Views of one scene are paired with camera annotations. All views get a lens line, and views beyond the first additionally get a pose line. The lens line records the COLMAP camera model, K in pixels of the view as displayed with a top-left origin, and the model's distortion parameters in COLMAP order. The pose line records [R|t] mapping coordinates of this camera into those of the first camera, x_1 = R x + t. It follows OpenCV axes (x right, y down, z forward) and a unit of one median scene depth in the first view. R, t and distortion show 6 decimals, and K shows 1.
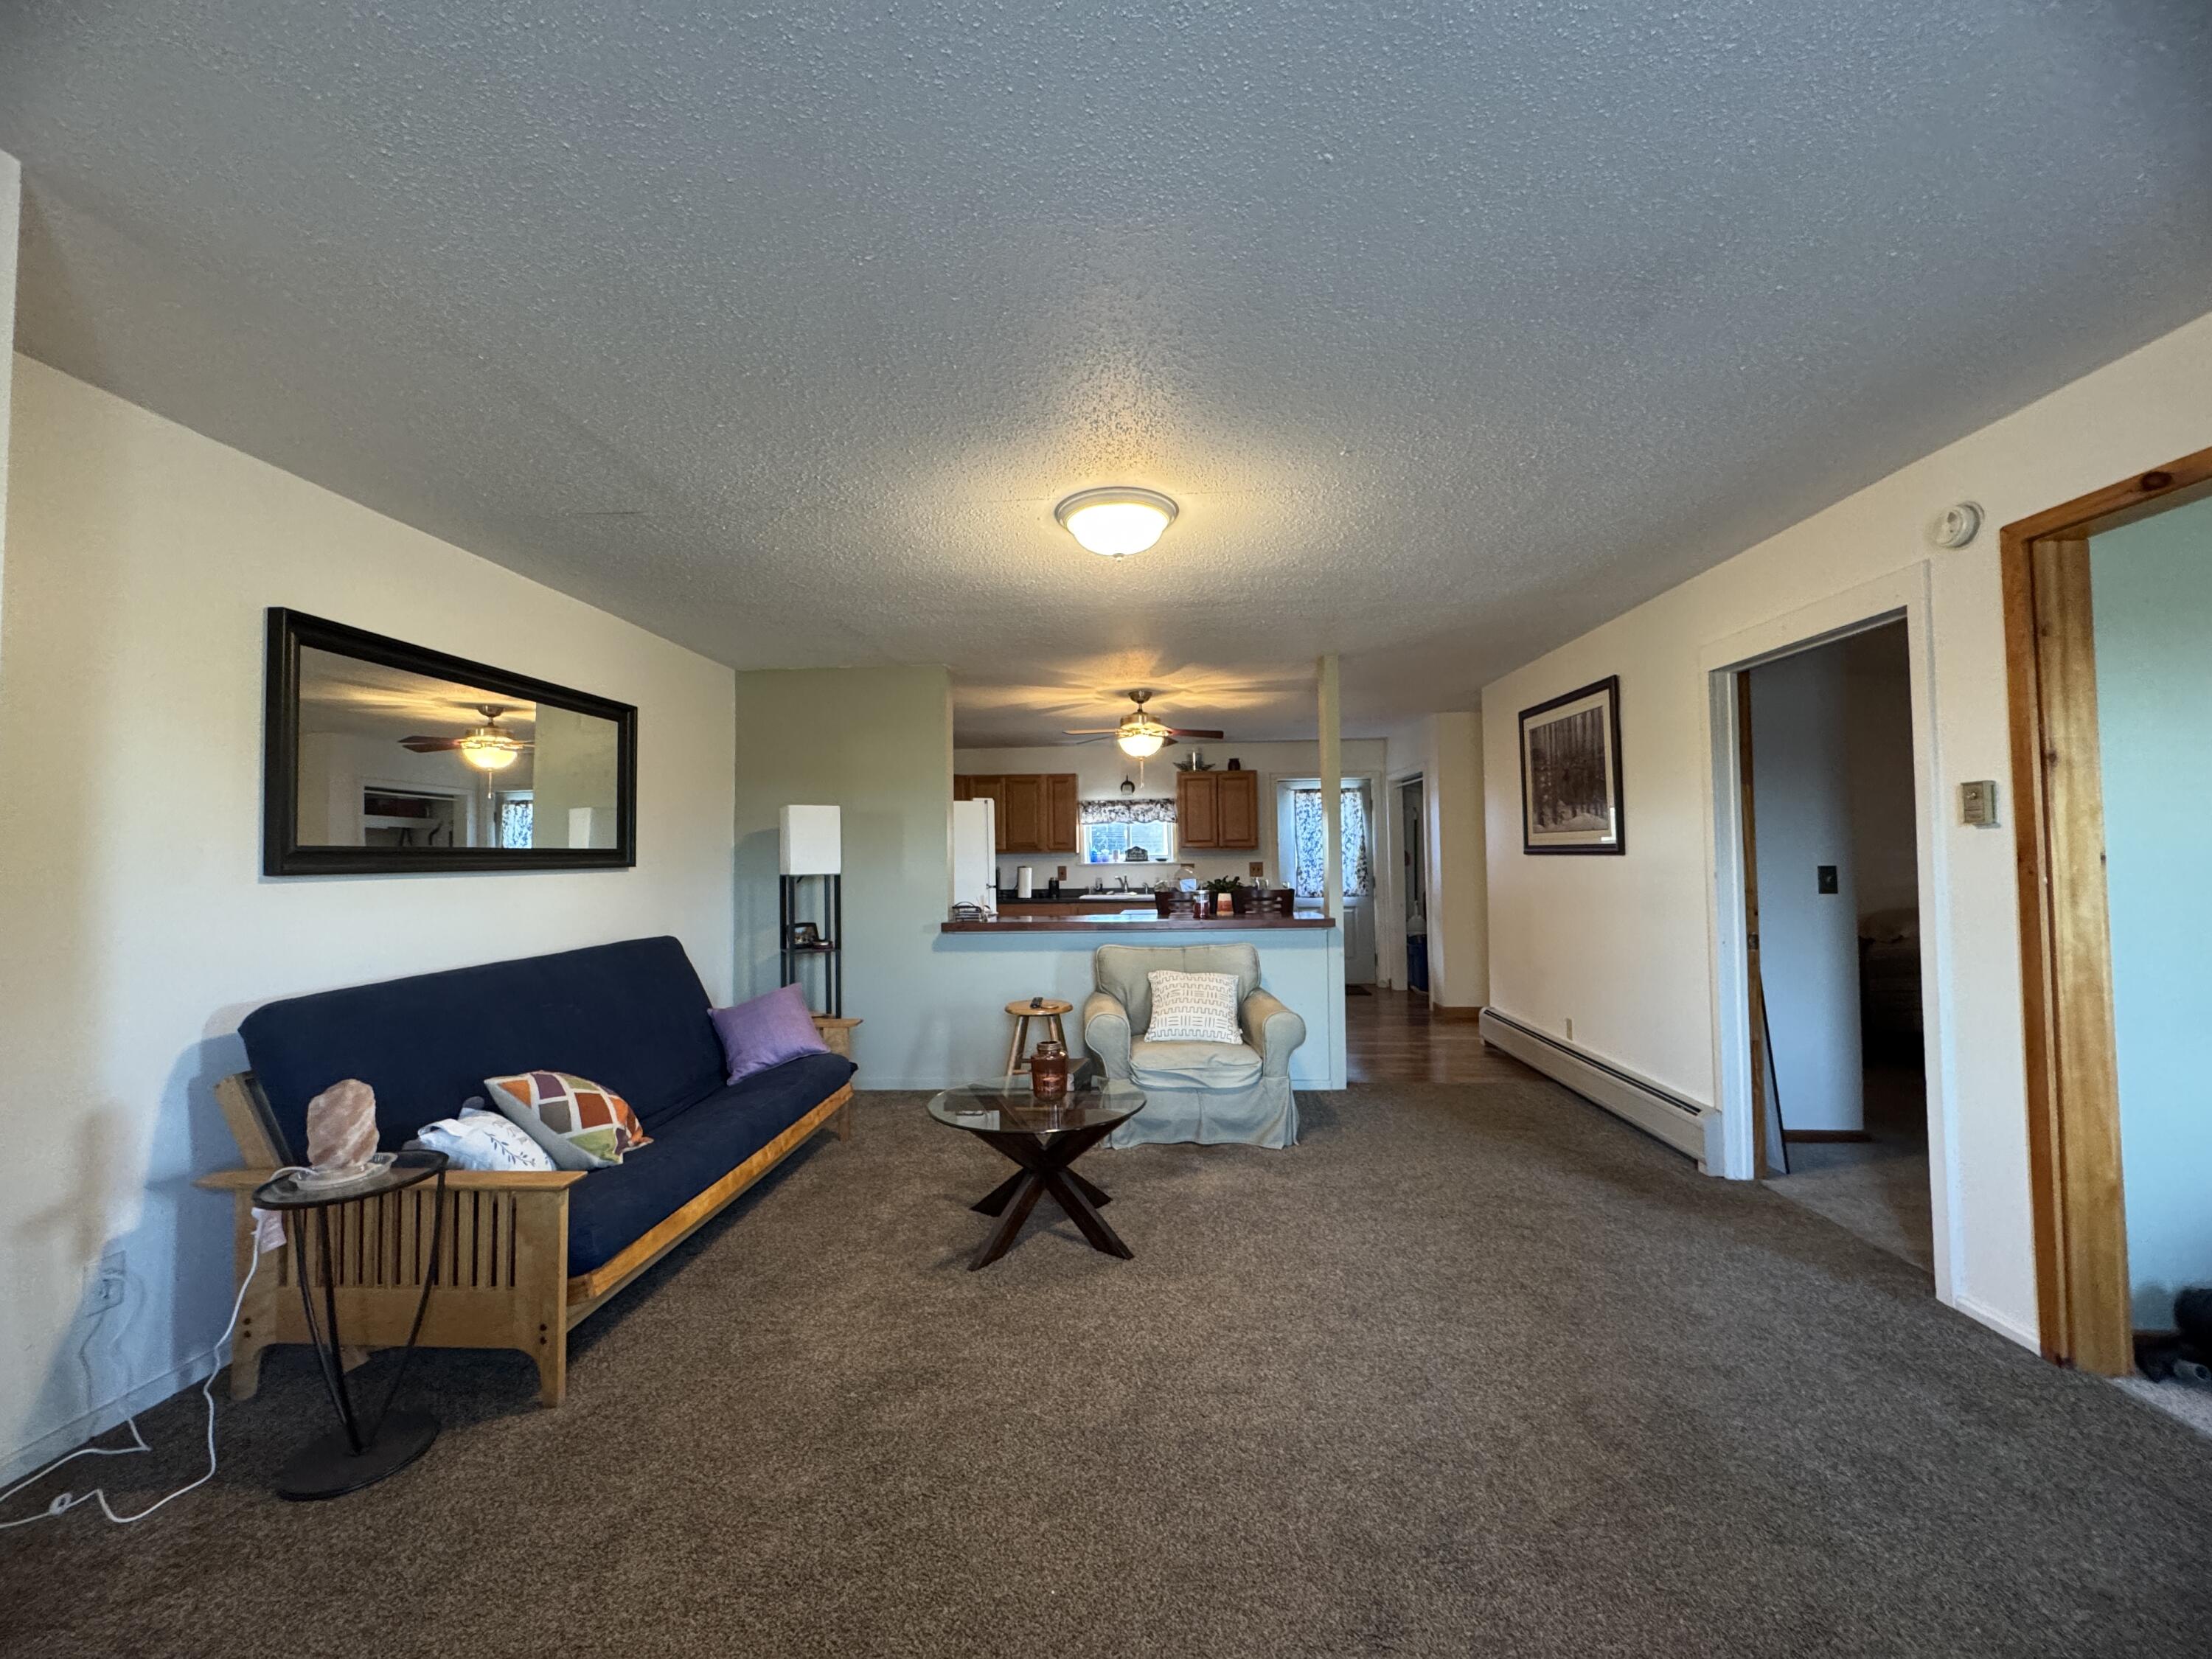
lens RADIAL K [[882.0, 0, 1106.0], [0, 882.0, 829.5], [0, 0, 1]] dist [-0.002005, 0.000399]
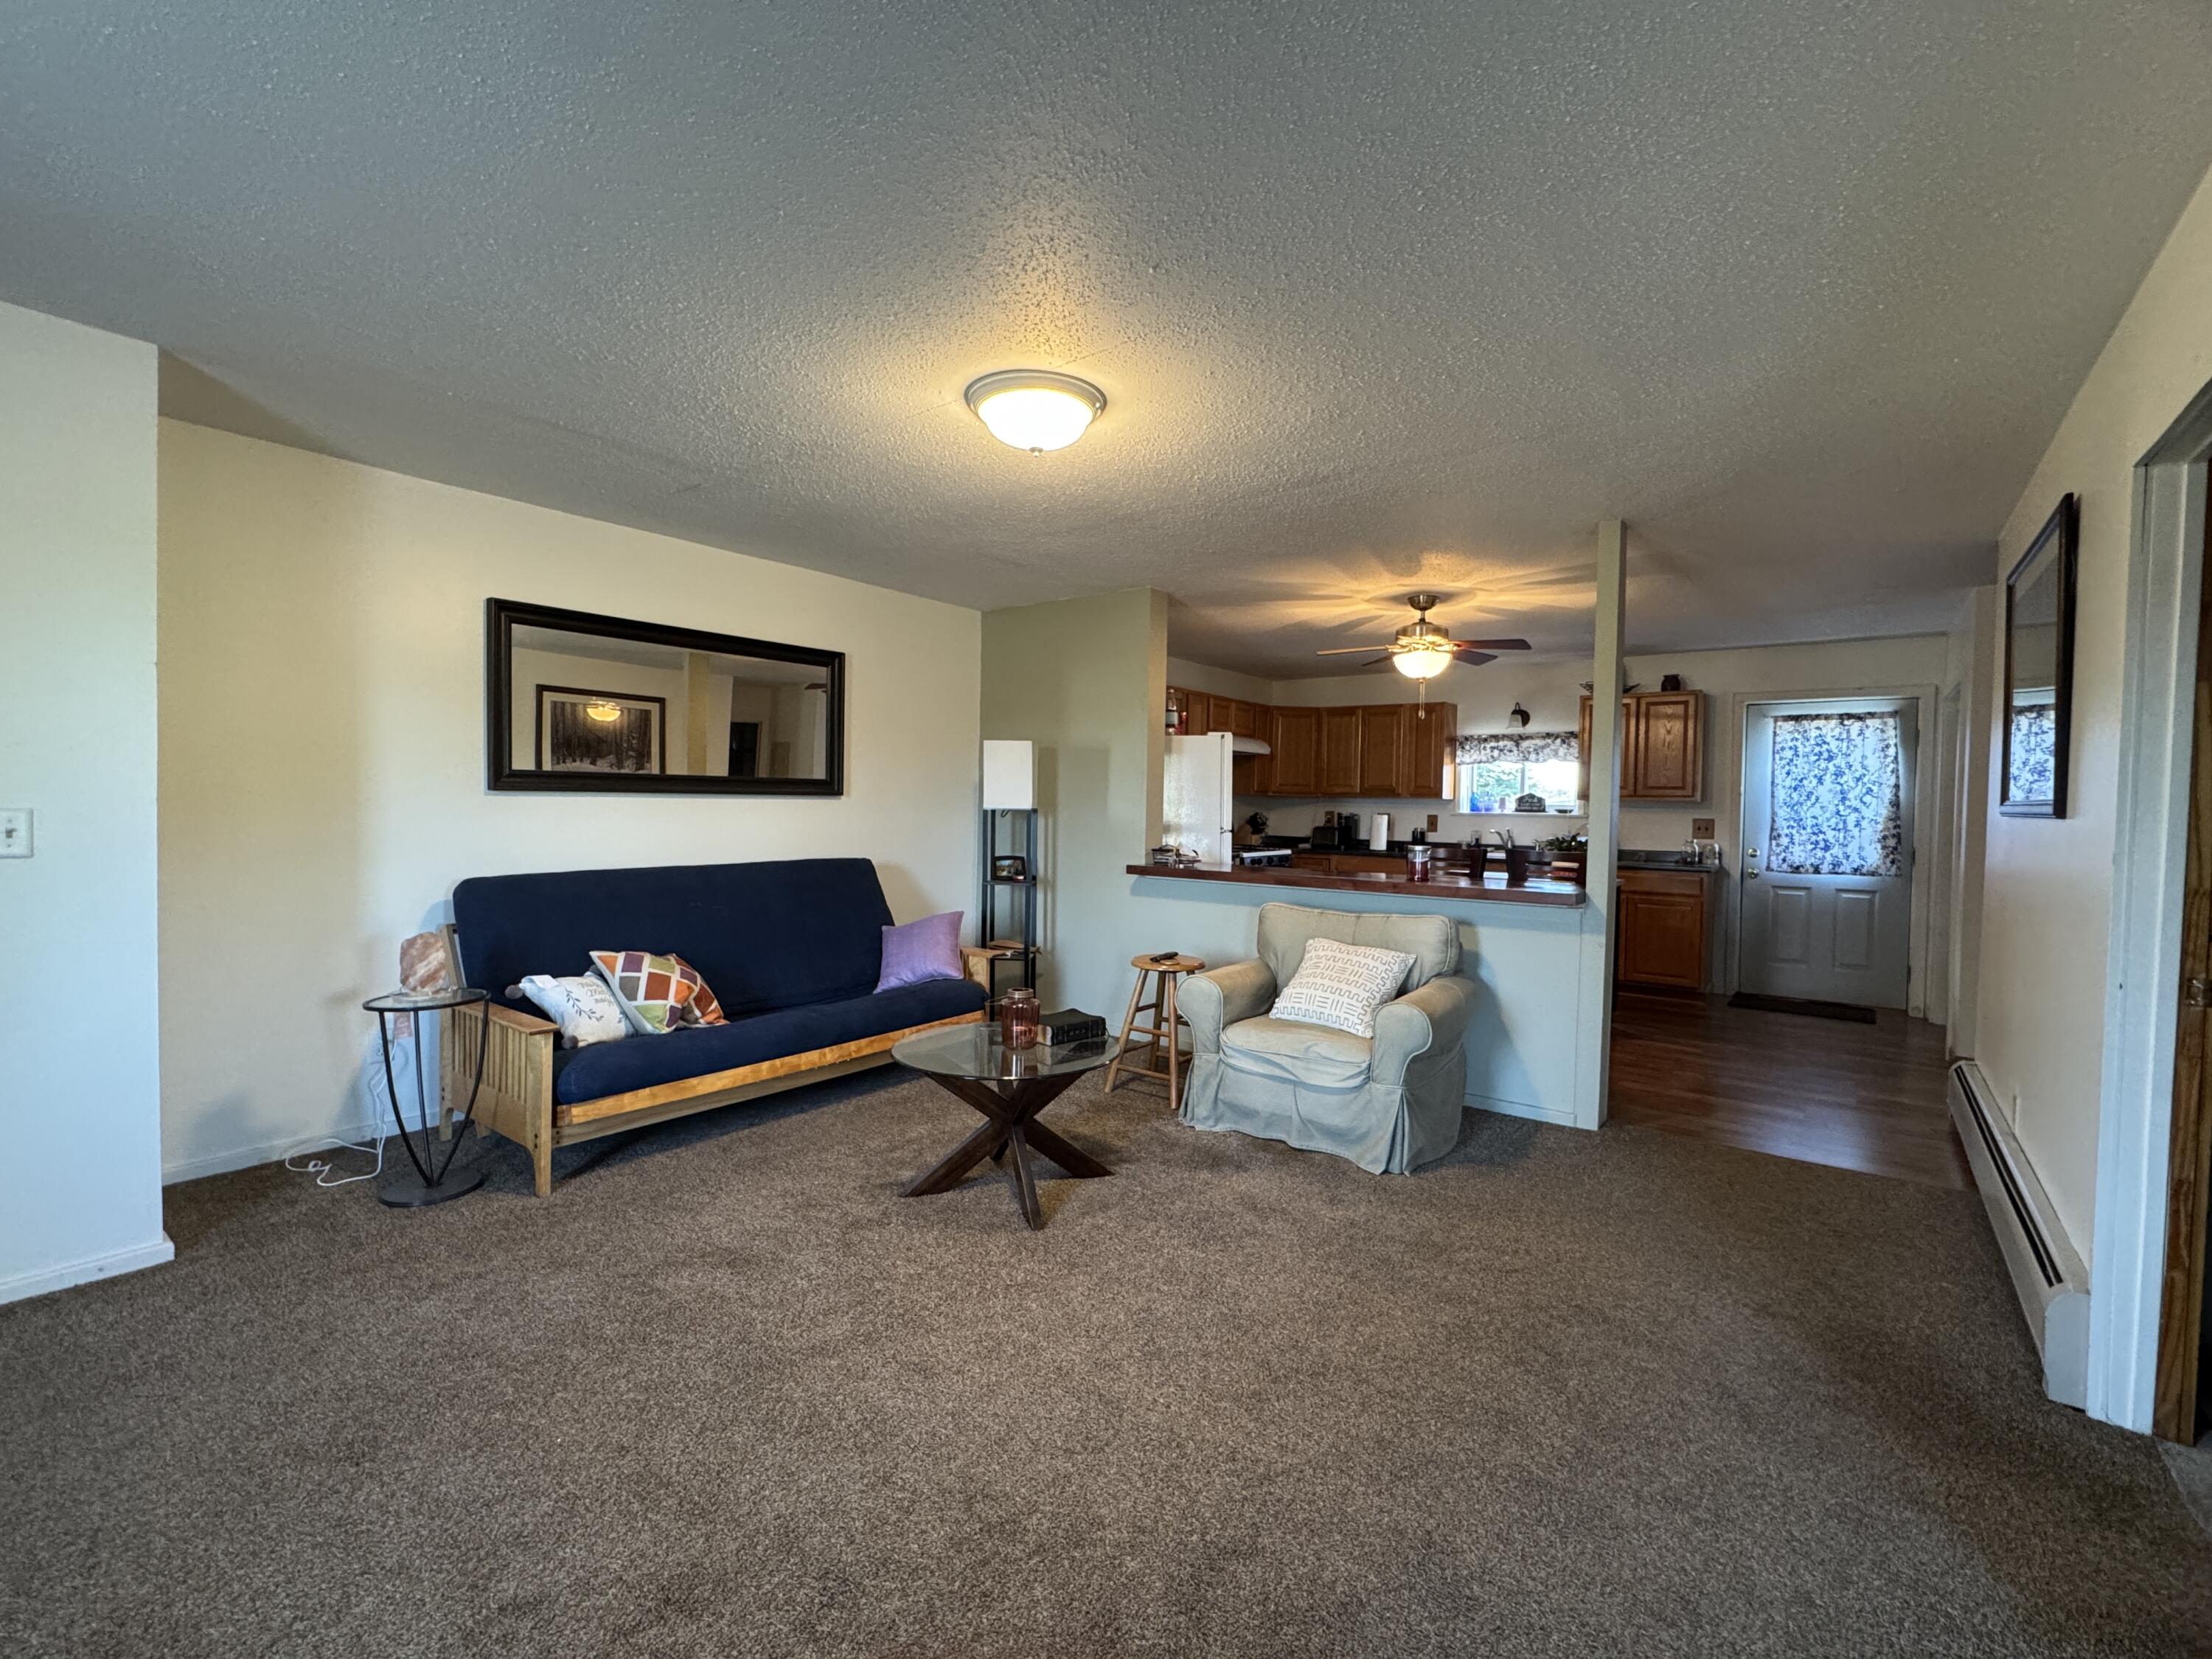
lens RADIAL K [[970.1, 0, 1106.0], [0, 970.1, 829.5], [0, 0, 1]] dist [-0.002131, -0.000869]
pose [[0.828677, 0.044472, -0.557957, 0.454756], [-0.011540, 0.997984, 0.062406, 0.004260], [0.559608, -0.045275, 0.827520, 0.159540]]
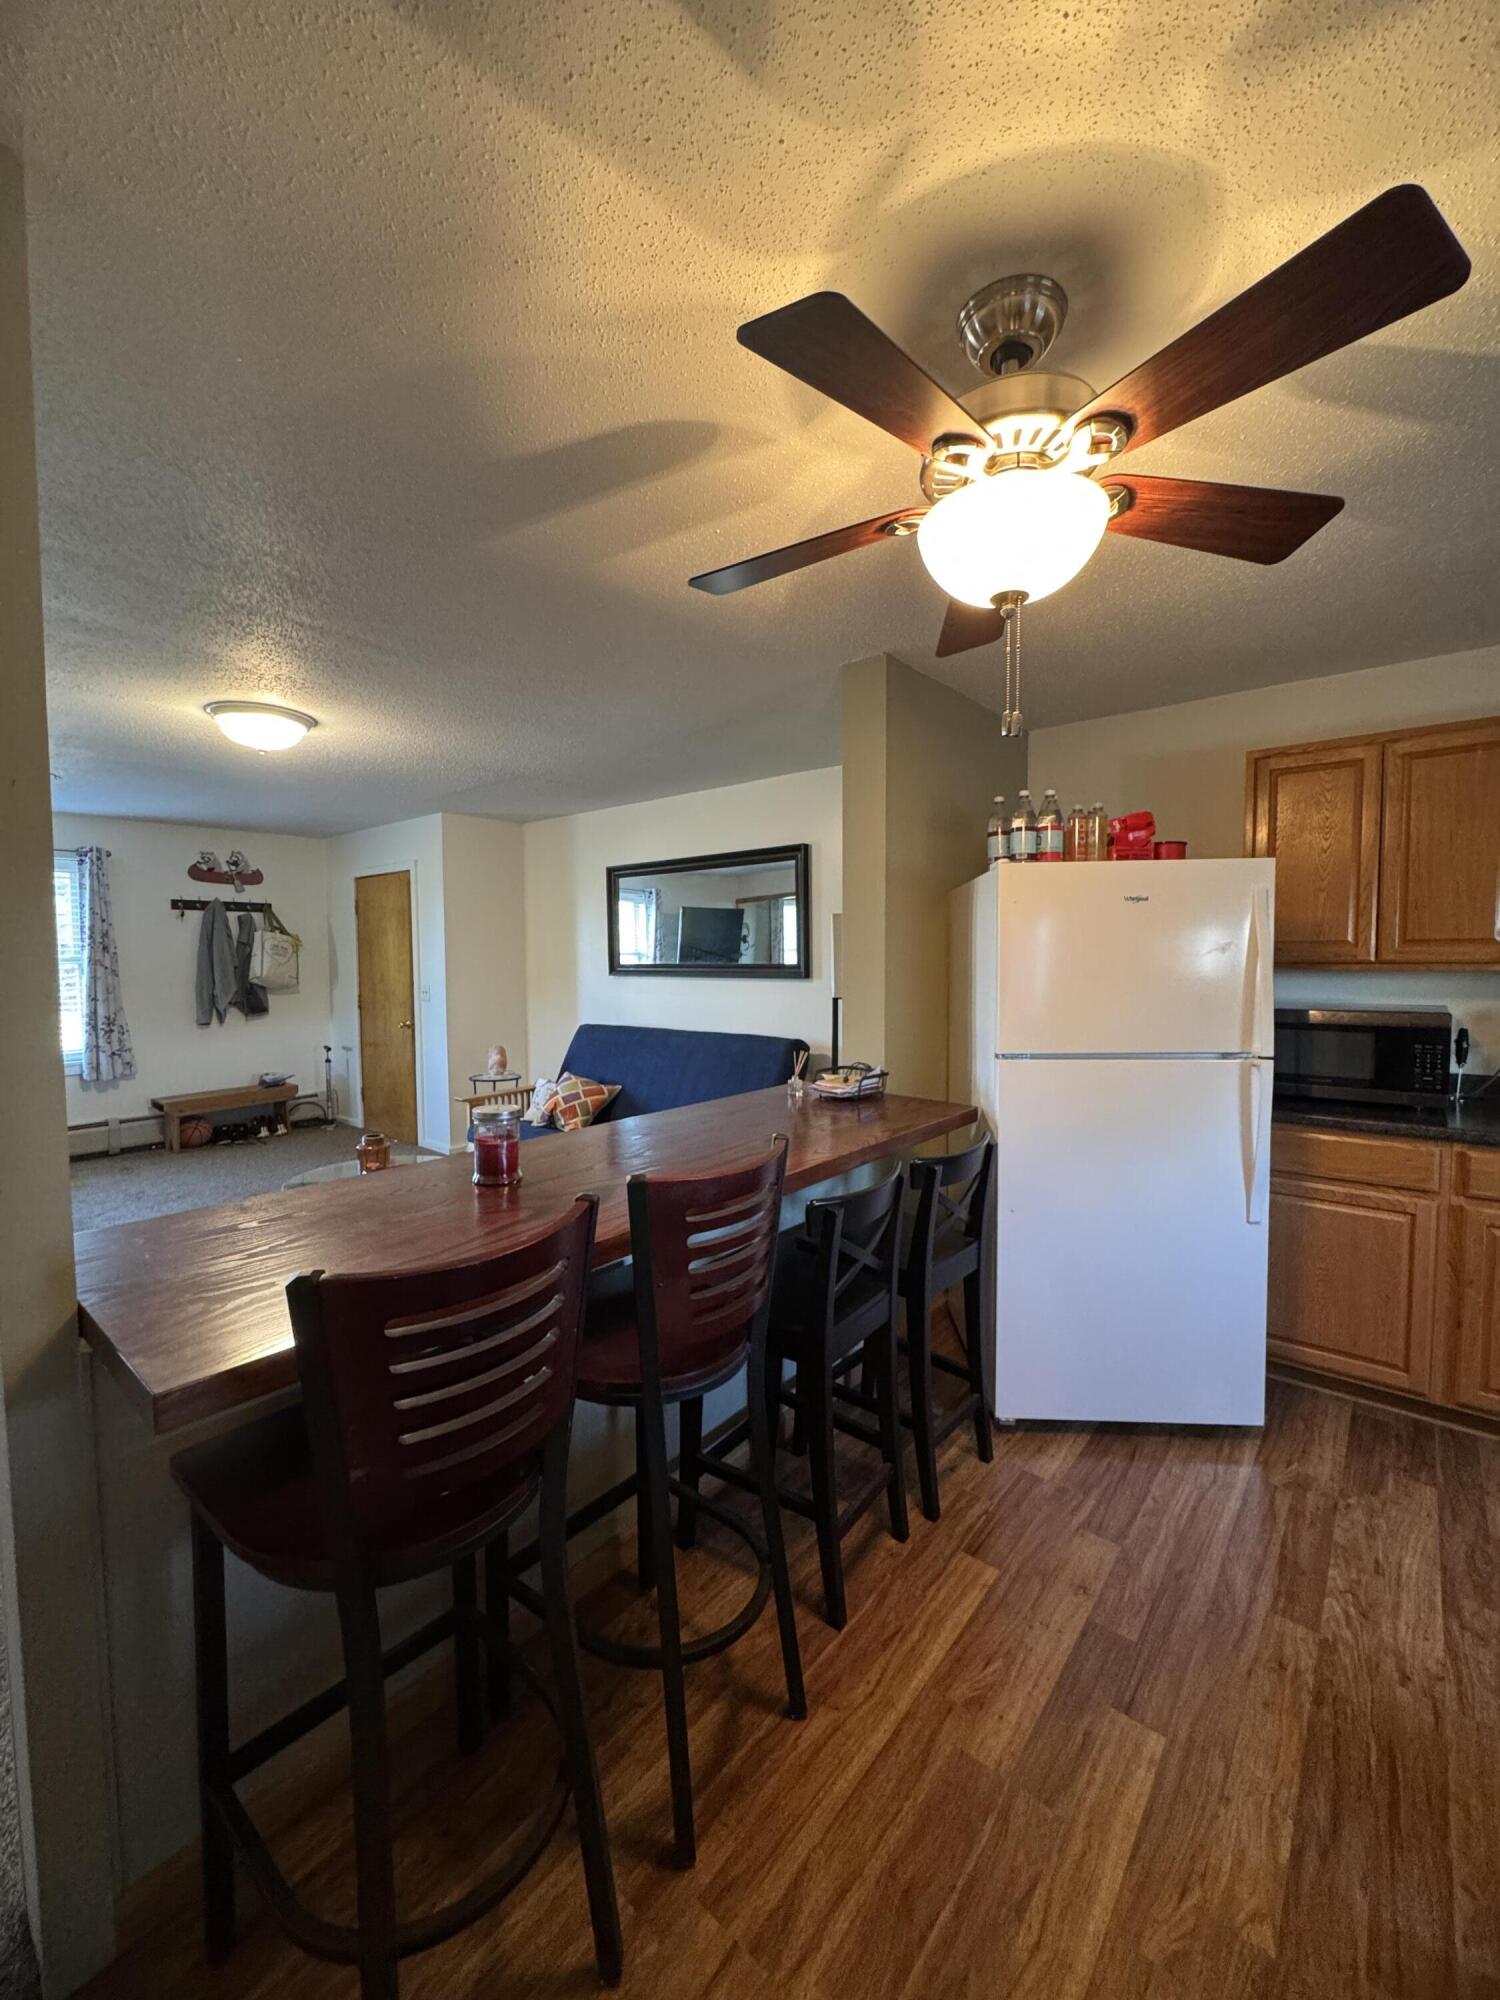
lens RADIAL K [[797.5, 0, 750.0], [0, 797.5, 1000.0], [0, 0, 1]] dist [-0.002005, 0.000399]
pose [[-0.602755, 0.056453, -0.795927, 0.379622], [0.033511, 0.998405, 0.045436, 0.018899], [0.797222, 0.000714, -0.603686, 1.624099]]
